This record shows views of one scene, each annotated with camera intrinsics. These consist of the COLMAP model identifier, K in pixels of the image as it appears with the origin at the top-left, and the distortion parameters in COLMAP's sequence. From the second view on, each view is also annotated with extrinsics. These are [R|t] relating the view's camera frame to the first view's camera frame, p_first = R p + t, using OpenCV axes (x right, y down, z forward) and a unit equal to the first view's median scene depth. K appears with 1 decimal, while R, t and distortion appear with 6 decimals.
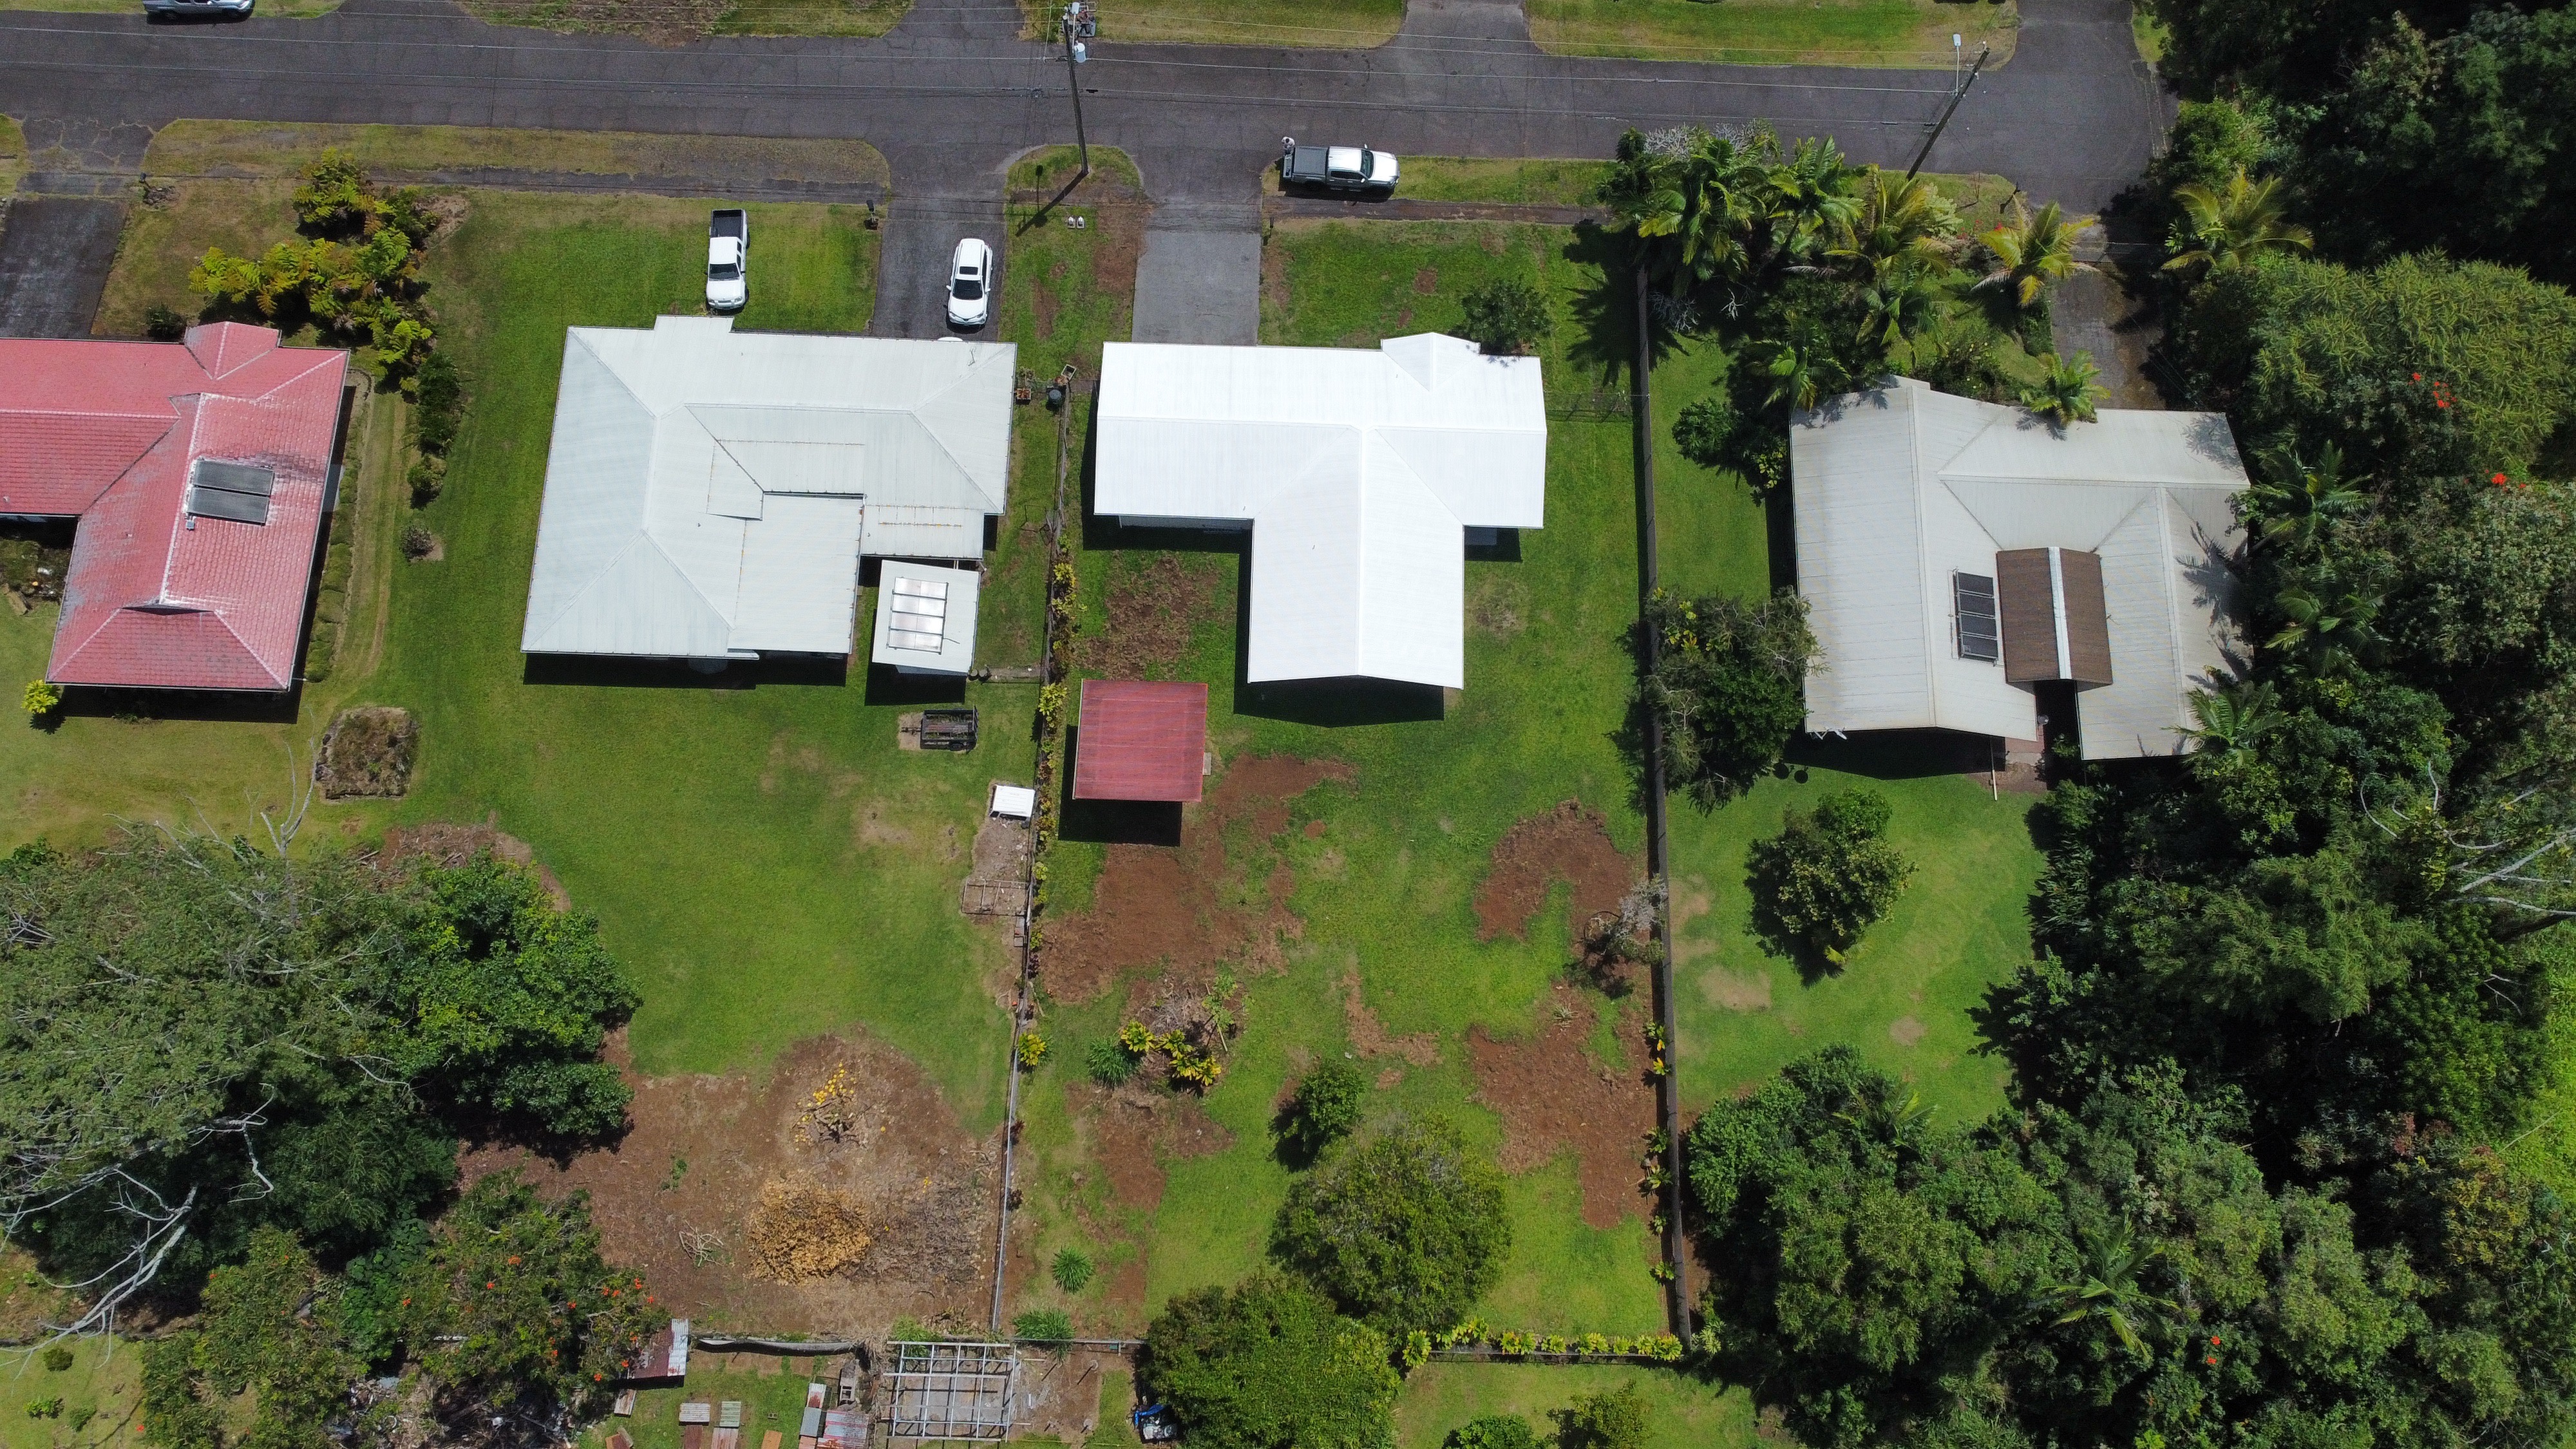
lens RADIAL K [[1963.7, 0, 1288.0], [0, 1963.7, 724.5], [0, 0, 1]] dist [0.002104, 0.000630]
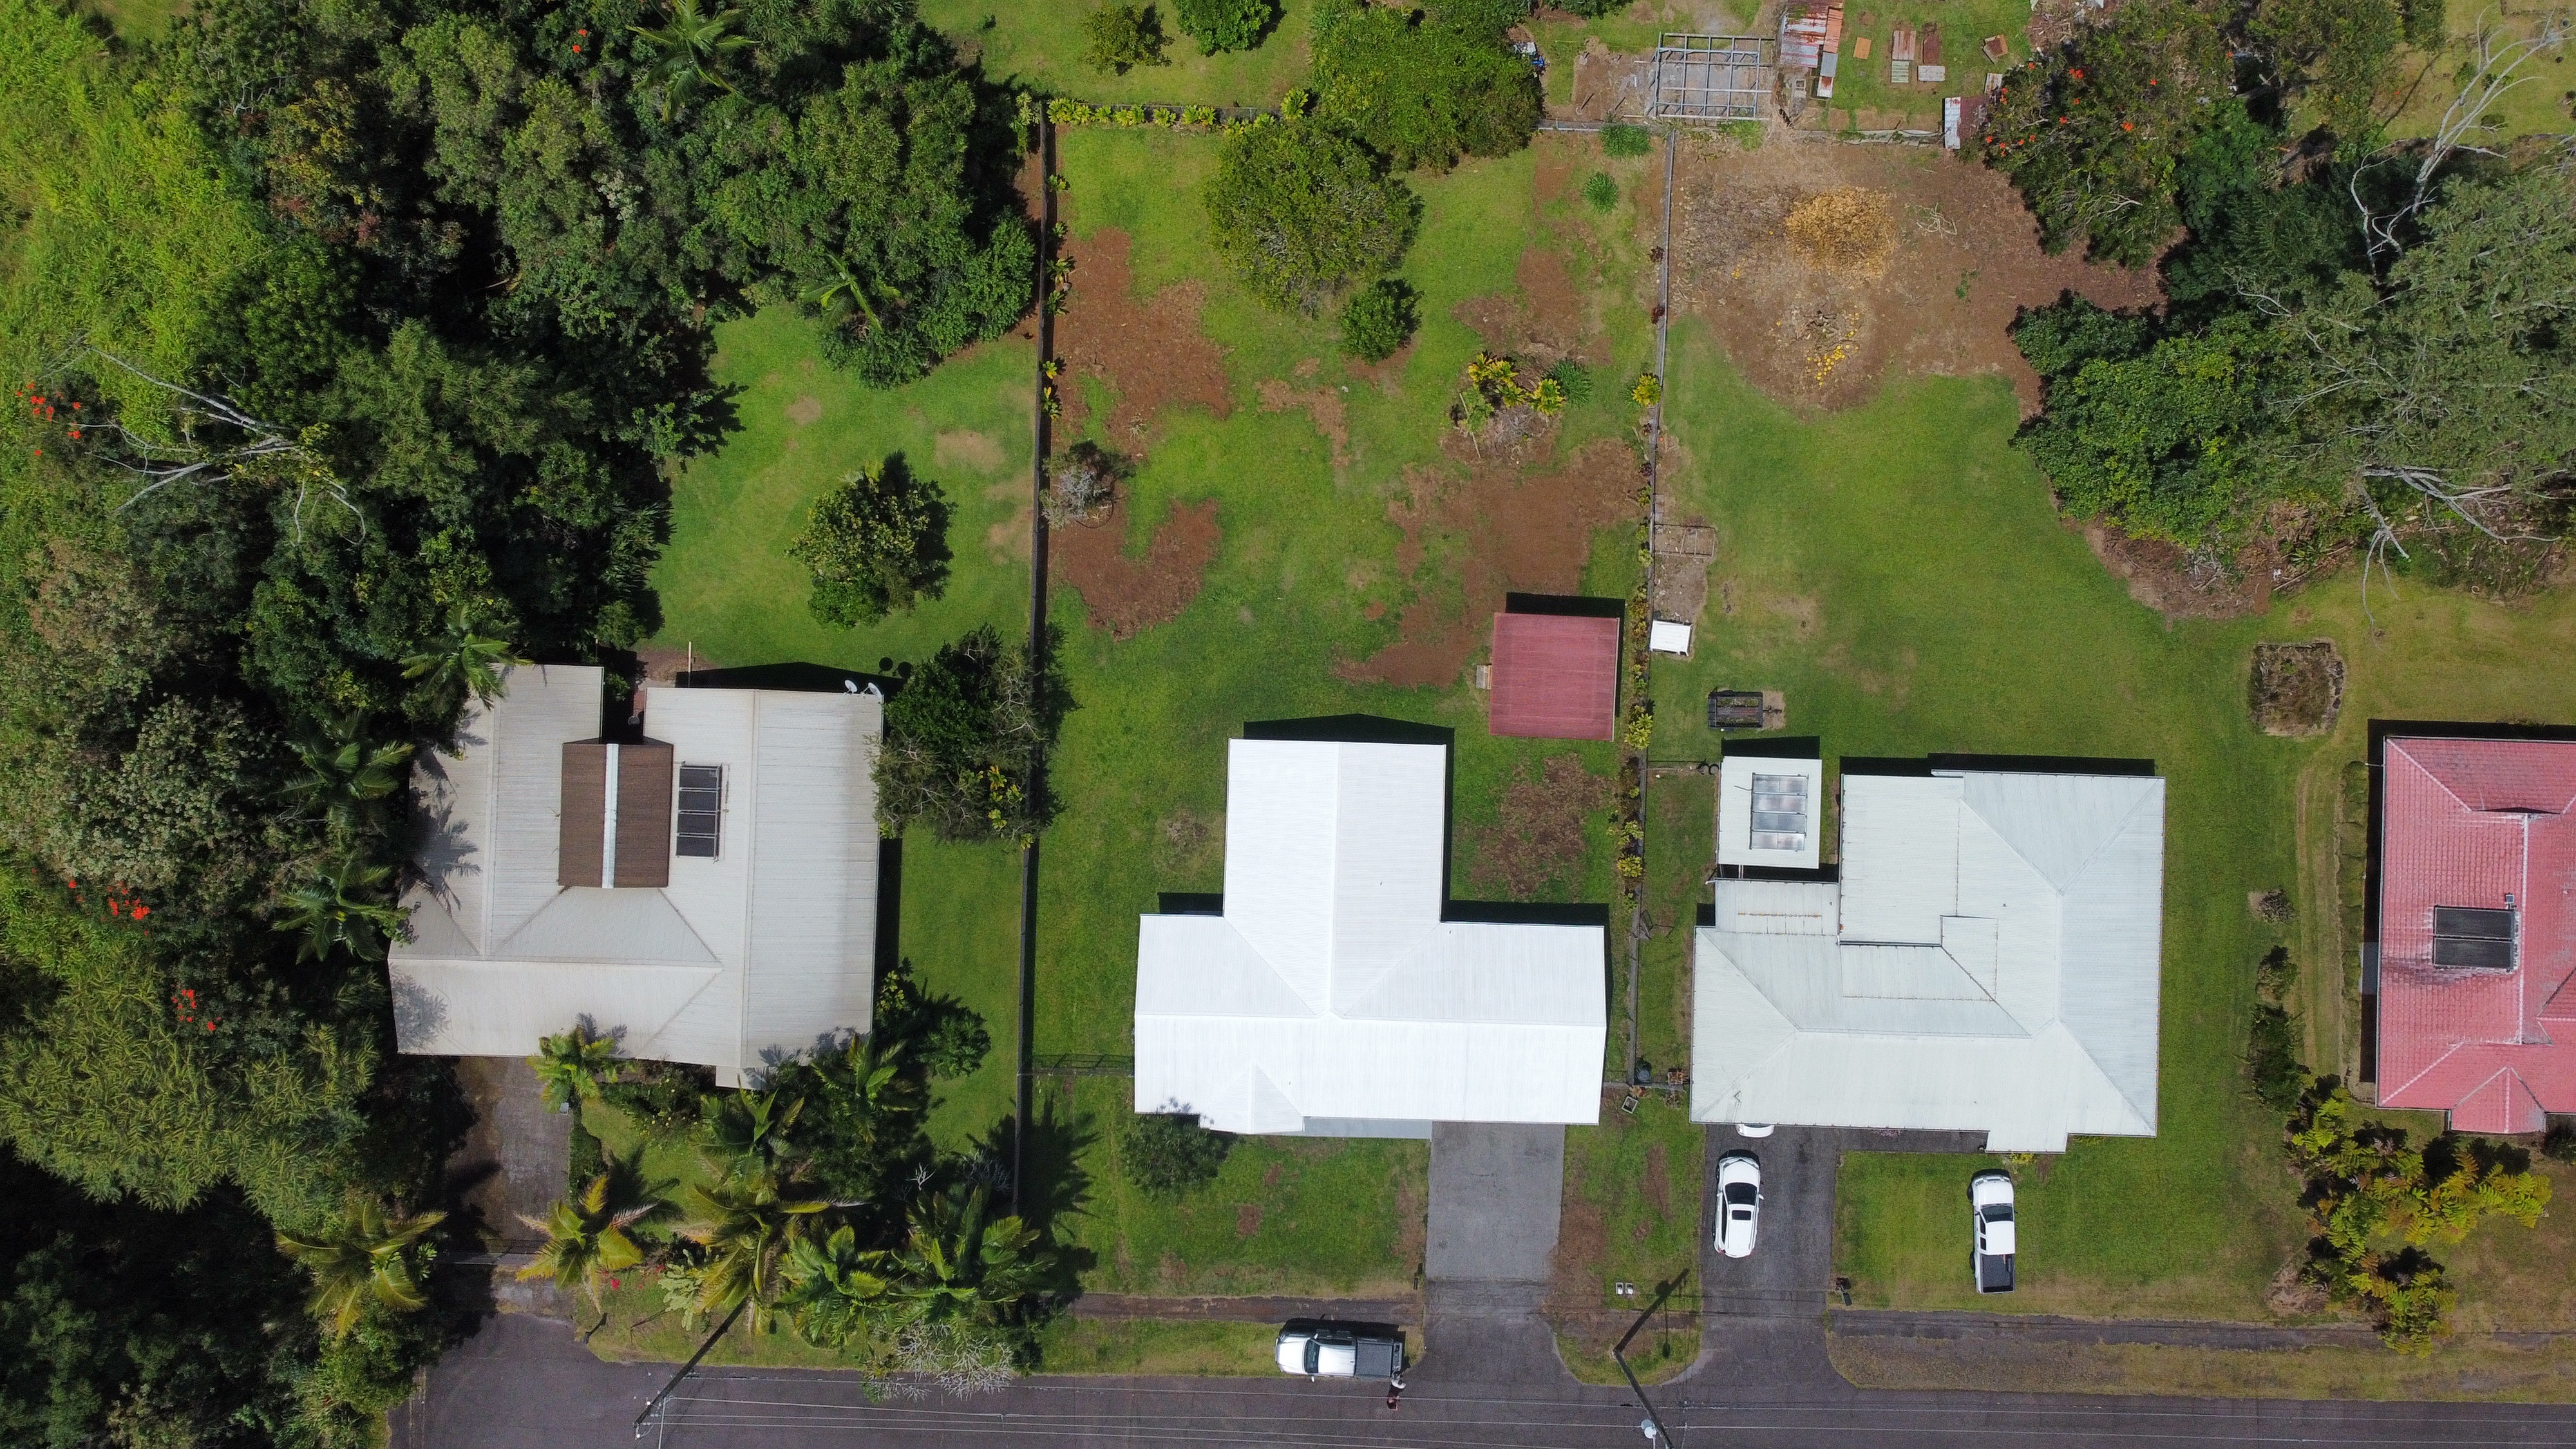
lens RADIAL K [[1947.6, 0, 1290.5], [0, 1947.6, 674.5], [0, 0, 1]] dist [0.004463, -0.011195]
pose [[-0.999046, -0.006746, -0.043148, 0.099686], [-0.006542, -0.953730, 0.300592, -0.279256], [-0.043179, 0.300587, 0.952776, 0.050272]]
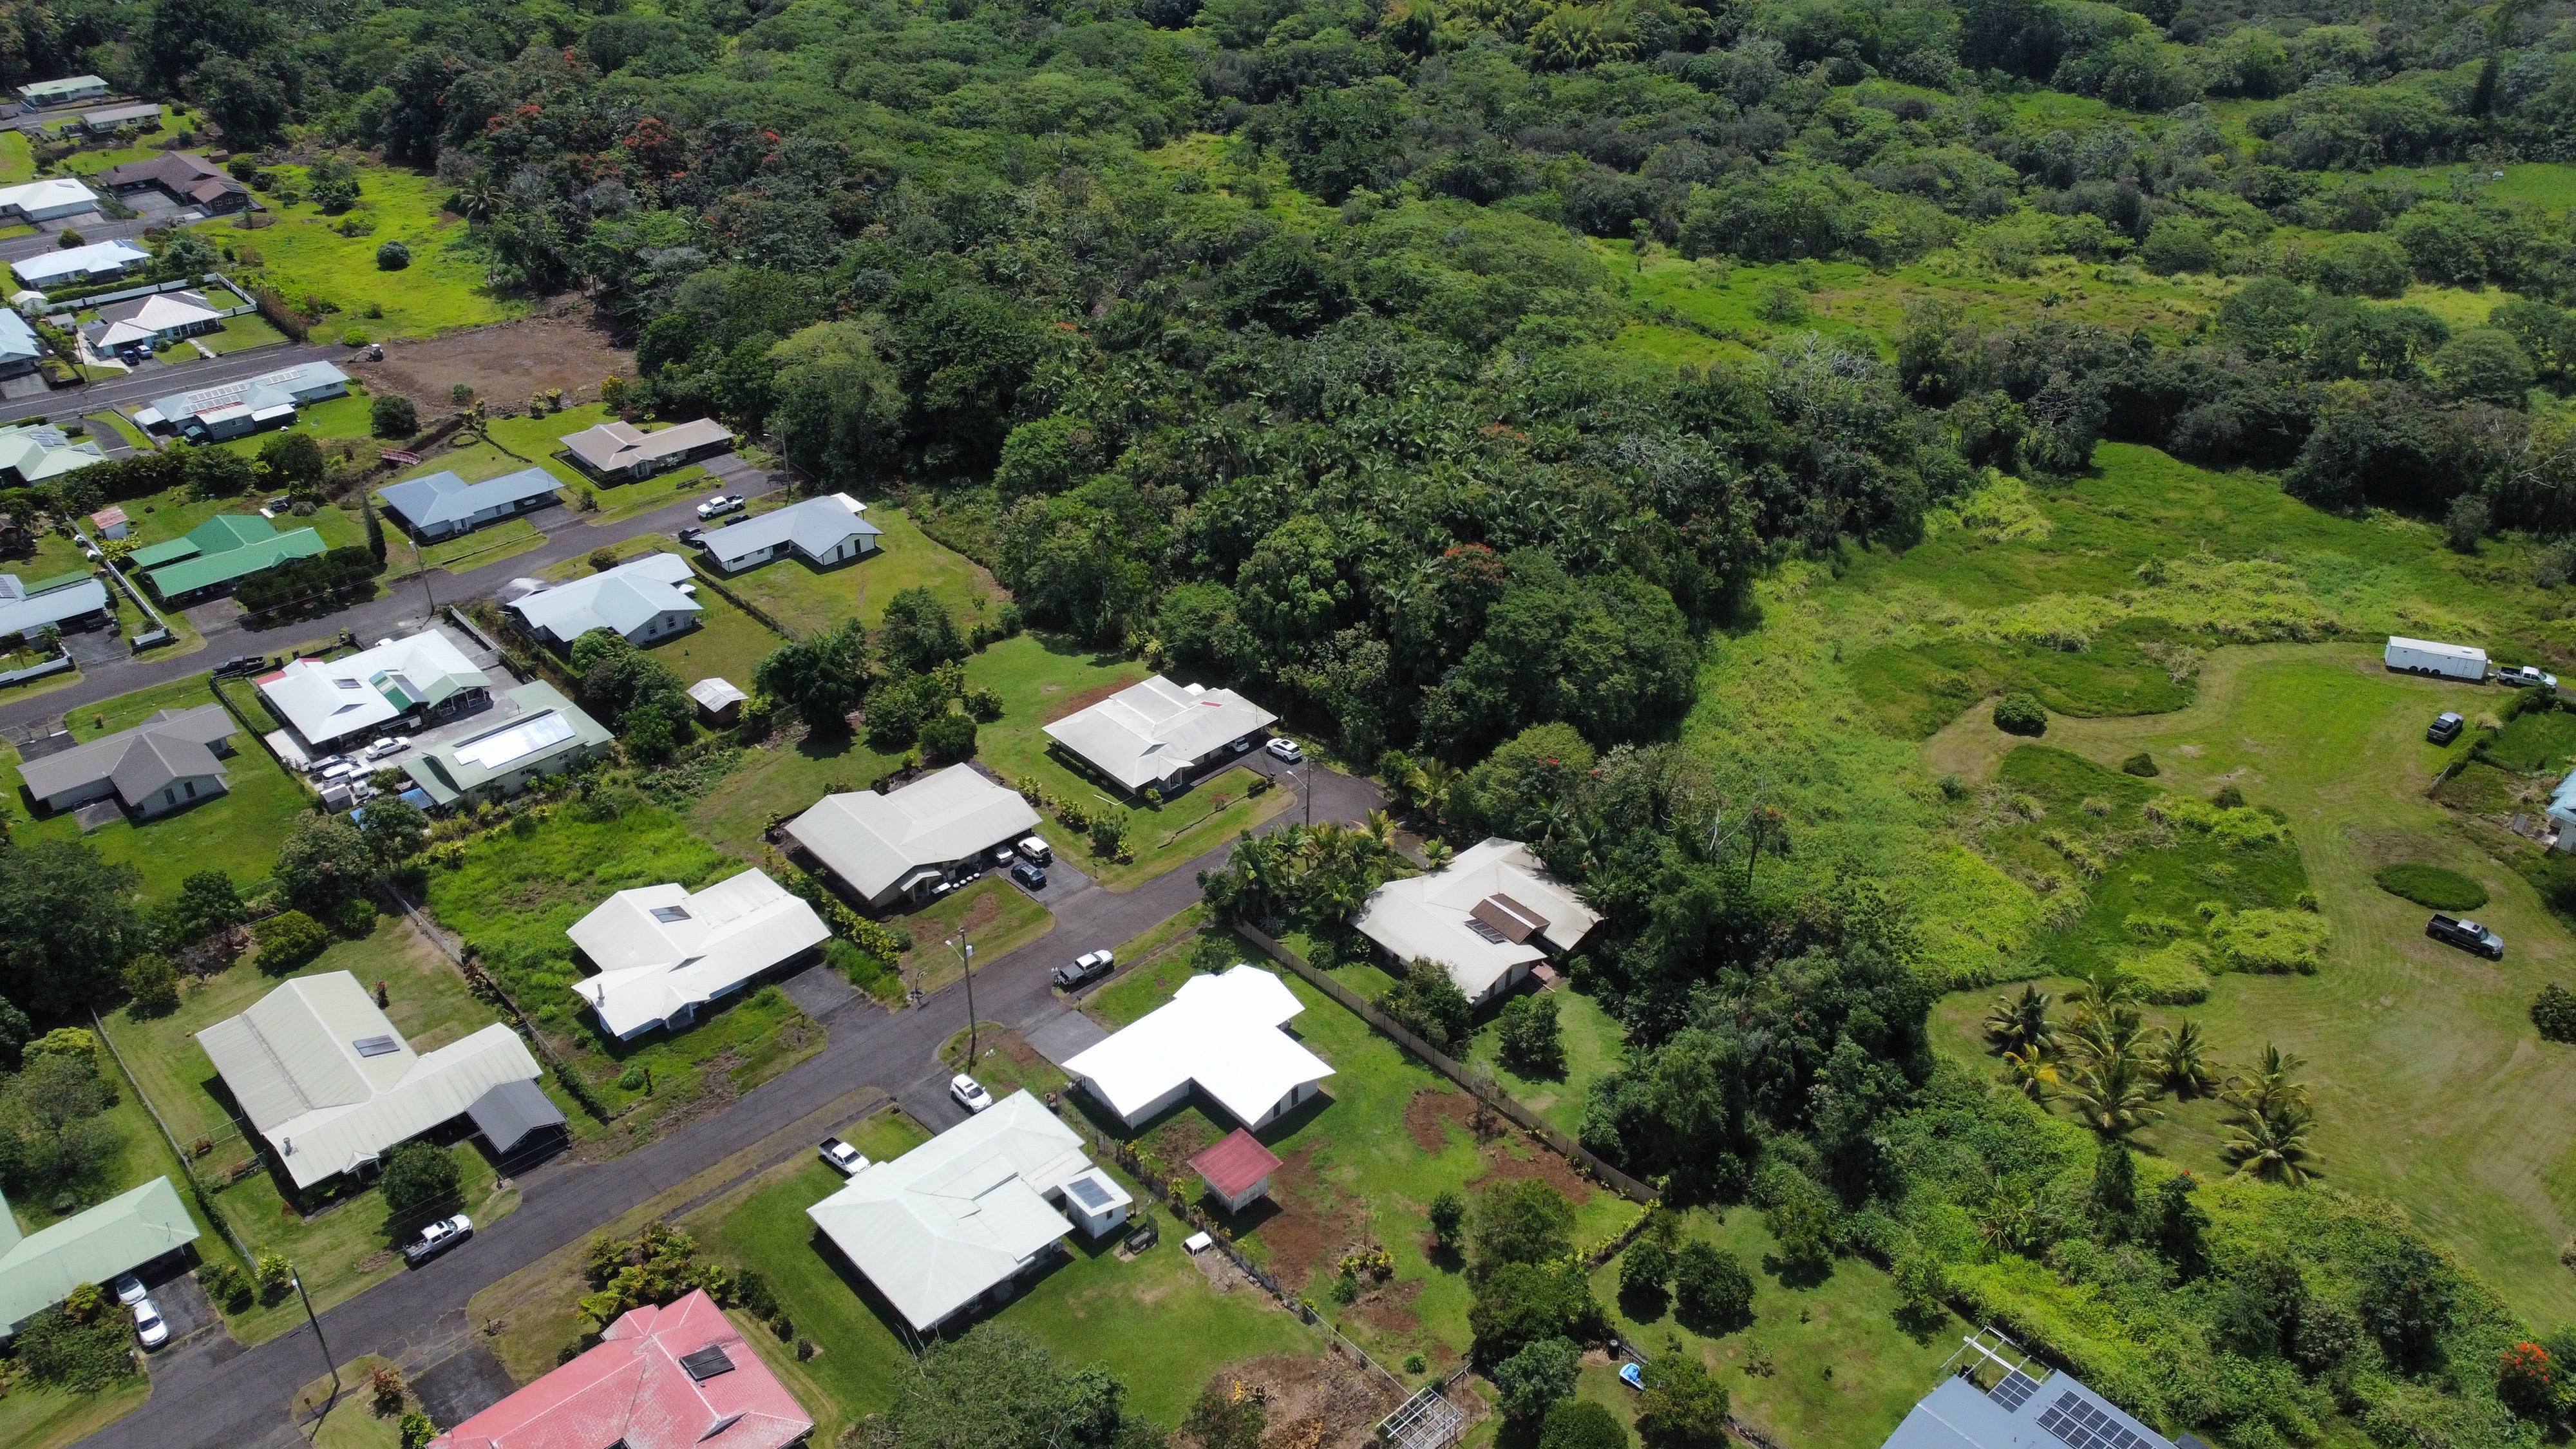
lens RADIAL K [[1947.6, 0, 1290.5], [0, 1947.6, 674.5], [0, 0, 1]] dist [0.004463, -0.011195]
pose [[0.719706, -0.365401, 0.590343, -0.913695], [0.666680, 0.601085, -0.440721, 0.550775], [-0.193806, 0.710760, 0.676210, -0.547953]]
